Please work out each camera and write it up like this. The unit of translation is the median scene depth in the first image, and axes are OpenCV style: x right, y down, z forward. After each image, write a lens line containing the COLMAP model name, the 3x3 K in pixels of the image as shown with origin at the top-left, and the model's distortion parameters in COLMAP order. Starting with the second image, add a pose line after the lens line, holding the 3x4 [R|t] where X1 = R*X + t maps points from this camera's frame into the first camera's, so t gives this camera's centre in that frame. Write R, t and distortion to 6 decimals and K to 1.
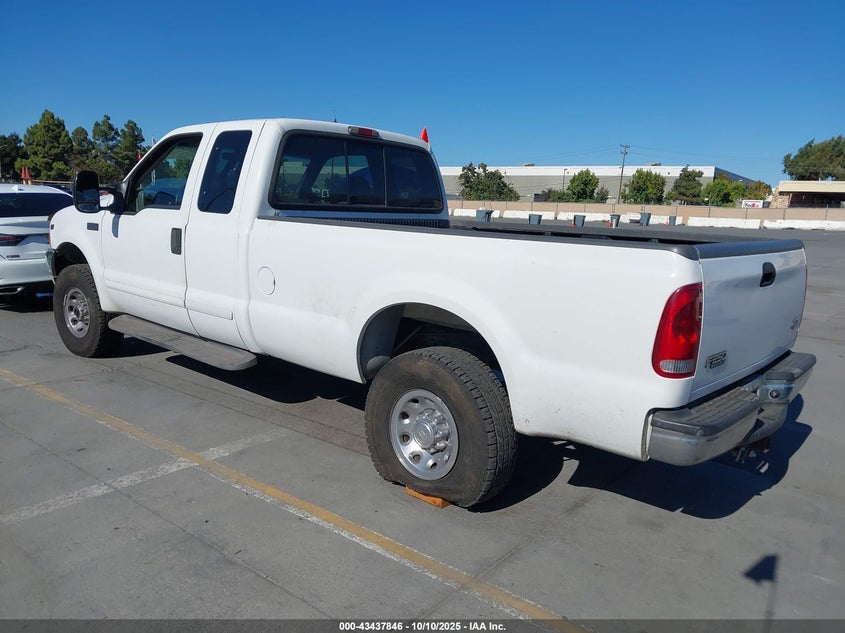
lens RADIAL K [[697.4, 0, 422.4], [0, 697.4, 295.6], [0, 0, 1]] dist [-0.001754, -0.002622]
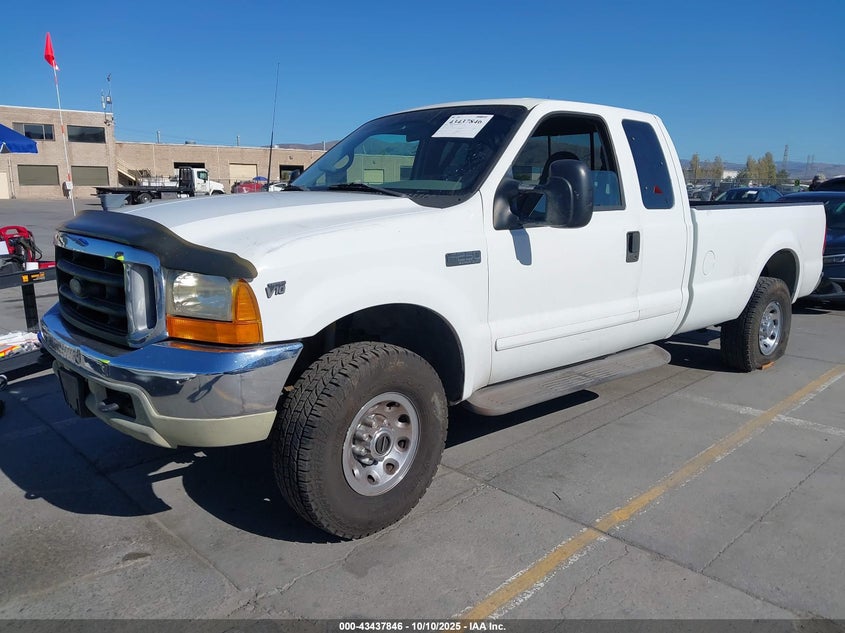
lens RADIAL K [[677.9, 0, 418.5], [0, 677.9, 316.3], [0, 0, 1]] dist [0.002086, 0.004063]
pose [[0.111756, -0.213051, 0.970629, -1.198191], [0.149914, 0.969183, 0.195473, -0.195821], [-0.982363, 0.123666, 0.140251, 1.147210]]
